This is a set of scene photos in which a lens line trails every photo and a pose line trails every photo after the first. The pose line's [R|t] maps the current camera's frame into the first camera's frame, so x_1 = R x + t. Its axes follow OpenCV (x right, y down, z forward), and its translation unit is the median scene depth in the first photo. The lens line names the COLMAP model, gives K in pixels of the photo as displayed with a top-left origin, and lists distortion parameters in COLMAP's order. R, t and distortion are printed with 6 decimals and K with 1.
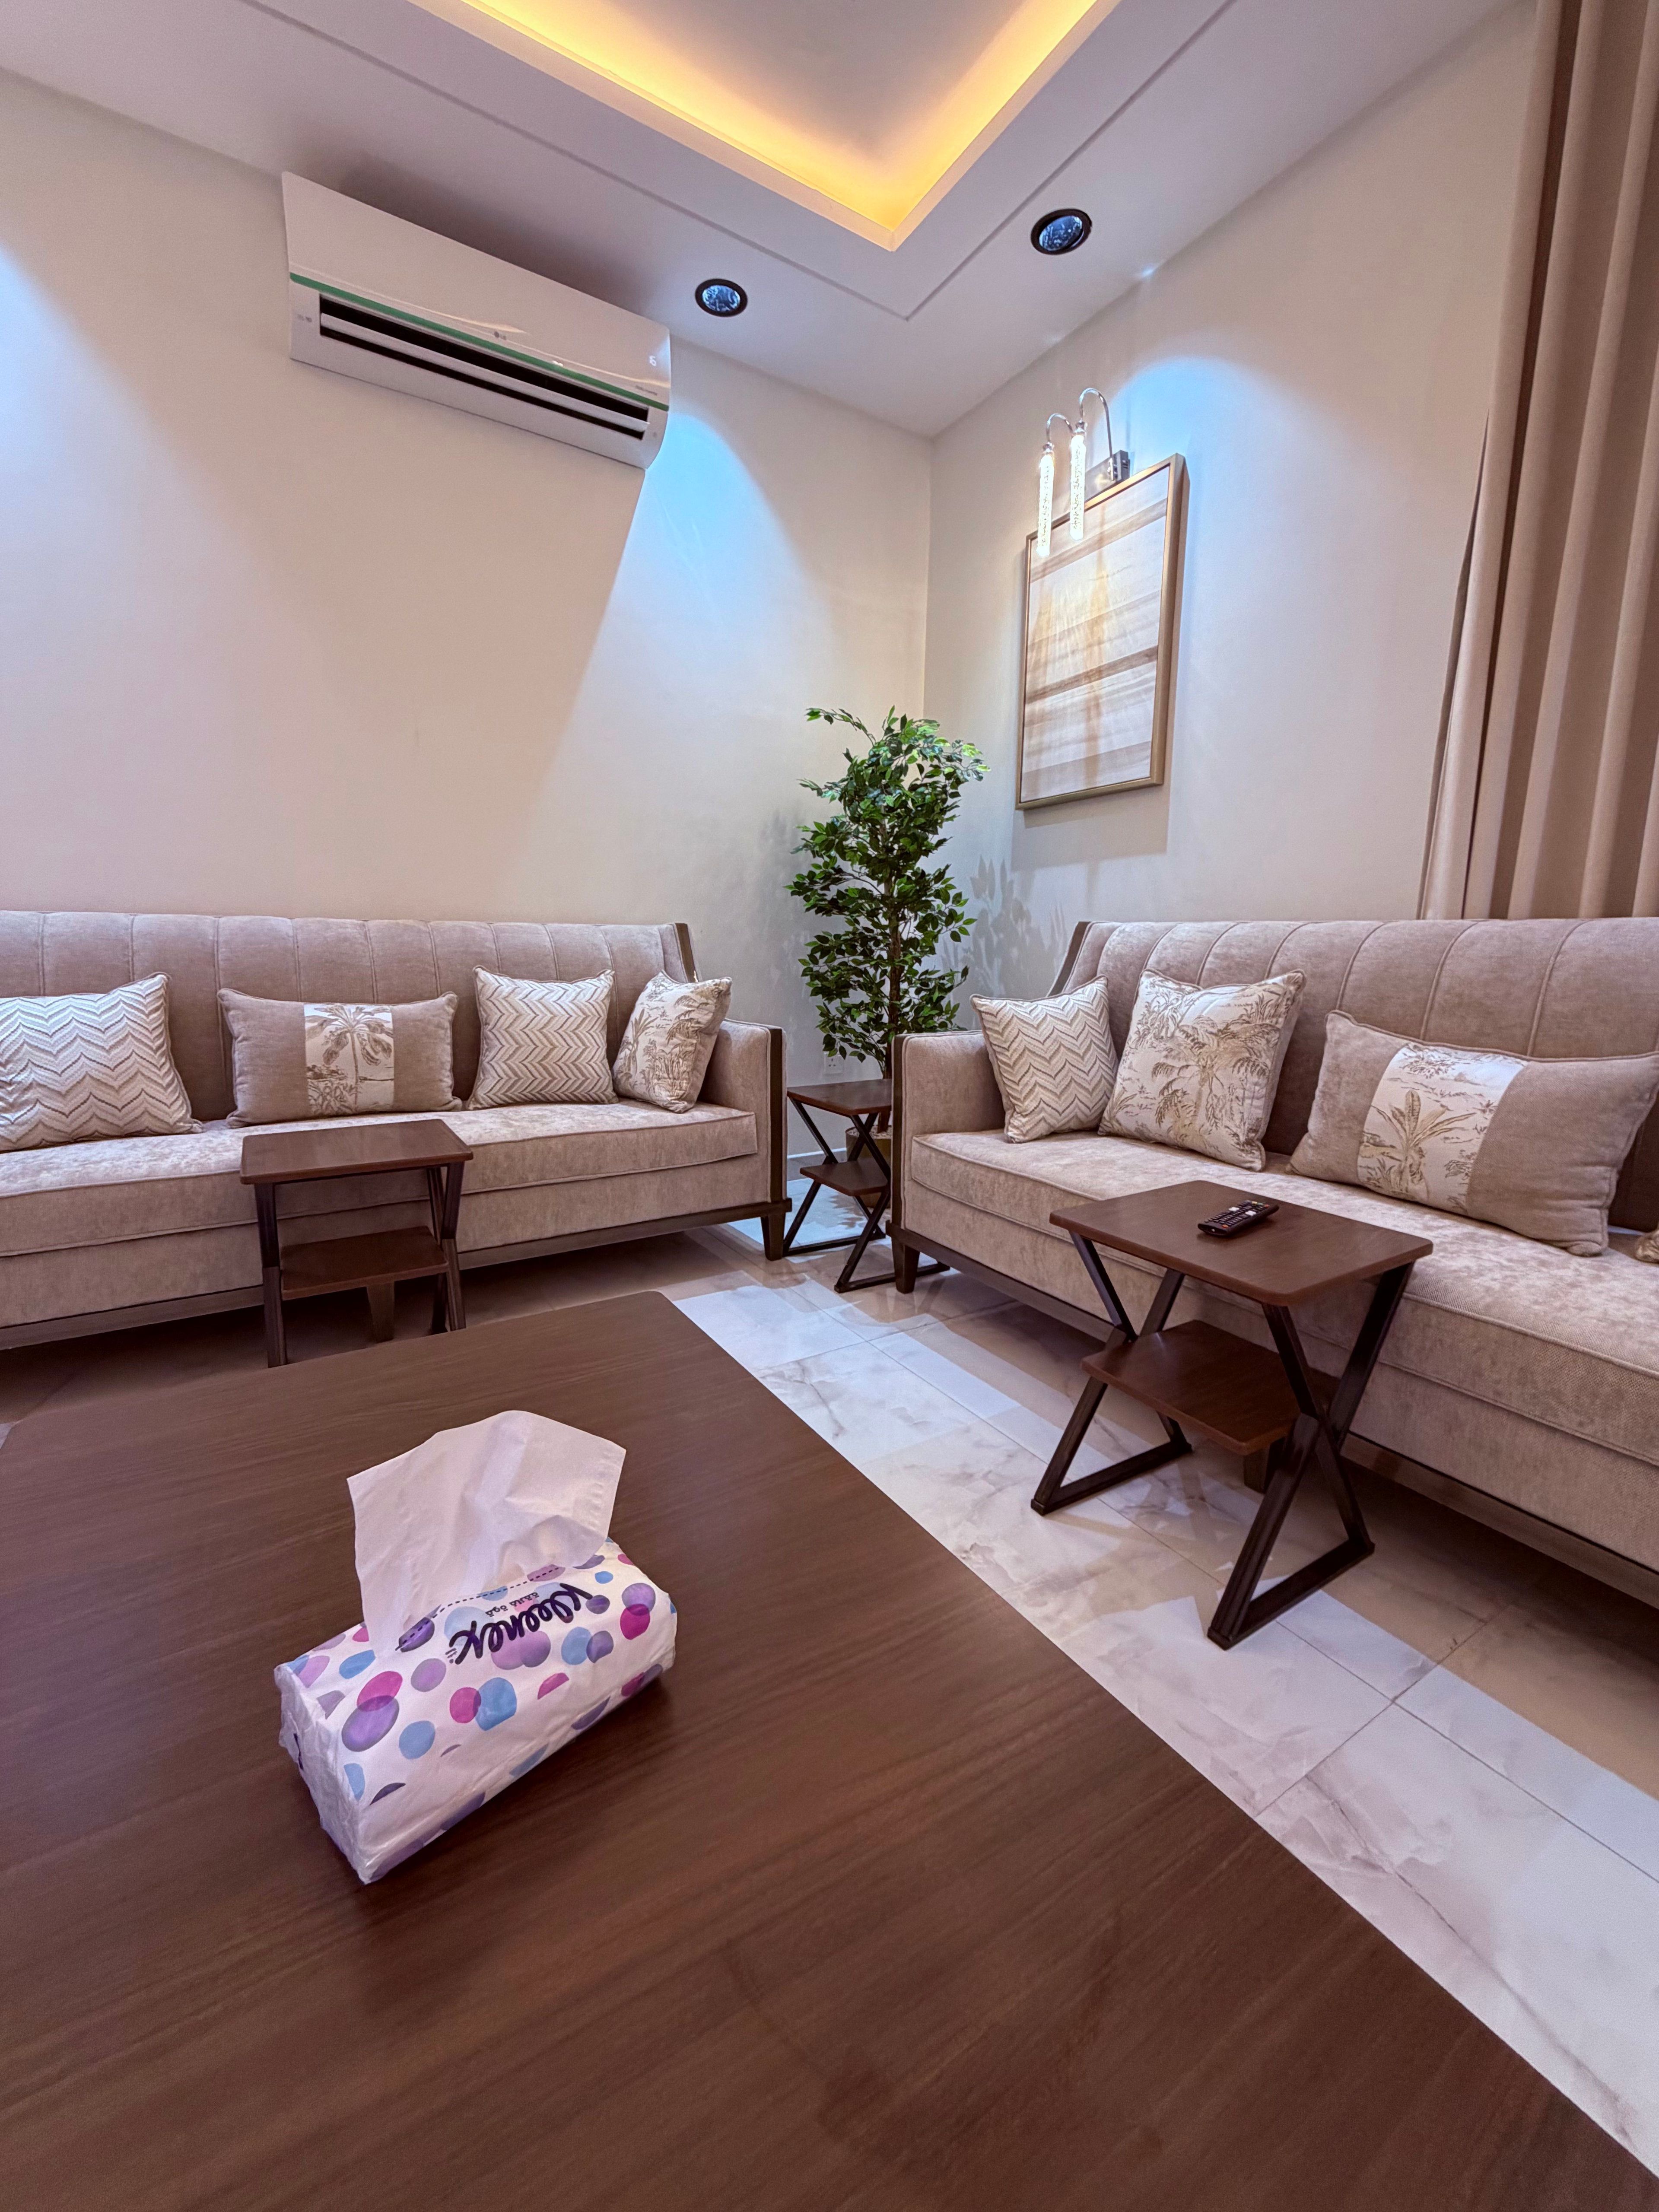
lens RADIAL K [[881.7, 0, 829.6], [0, 881.7, 1106.4], [0, 0, 1]] dist [-0.002451, -0.000107]
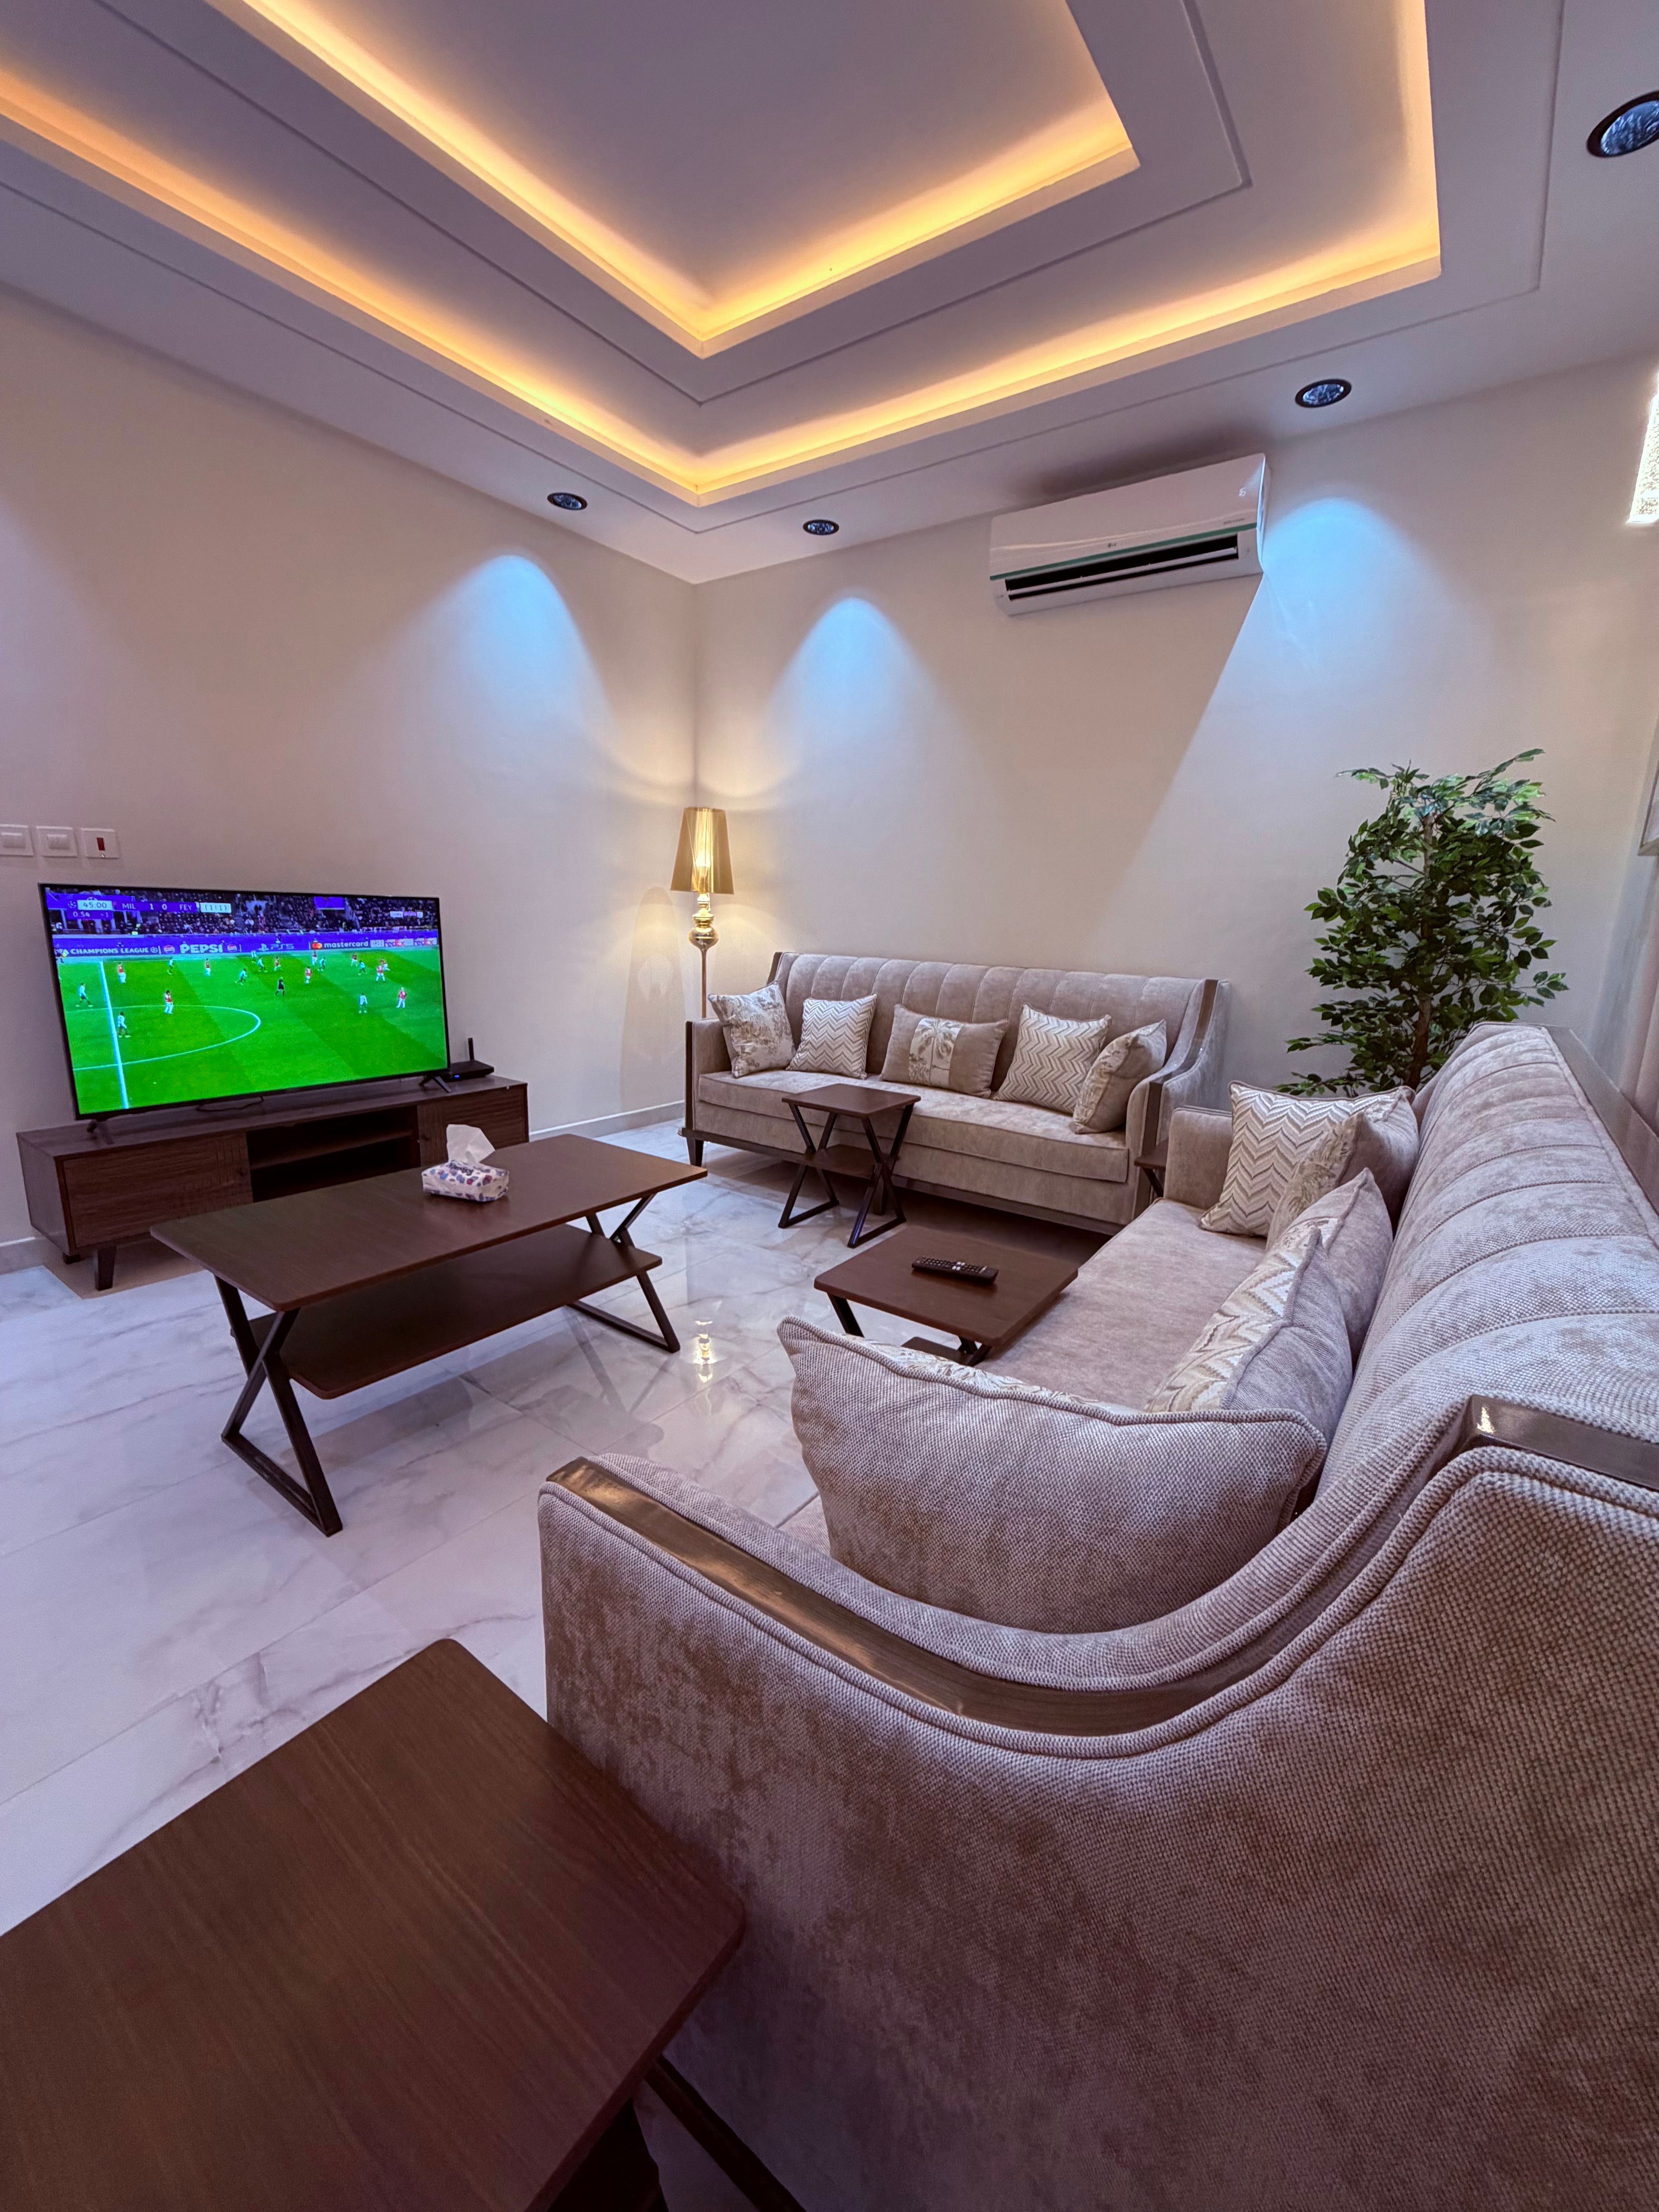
lens RADIAL K [[881.7, 0, 825.8], [0, 881.7, 1105.3], [0, 0, 1]] dist [-0.002451, -0.000107]
pose [[0.374716, 0.199627, -0.905393, 0.880682], [-0.190327, 0.972309, 0.135611, -0.142968], [0.907394, 0.121505, 0.402334, 0.166761]]
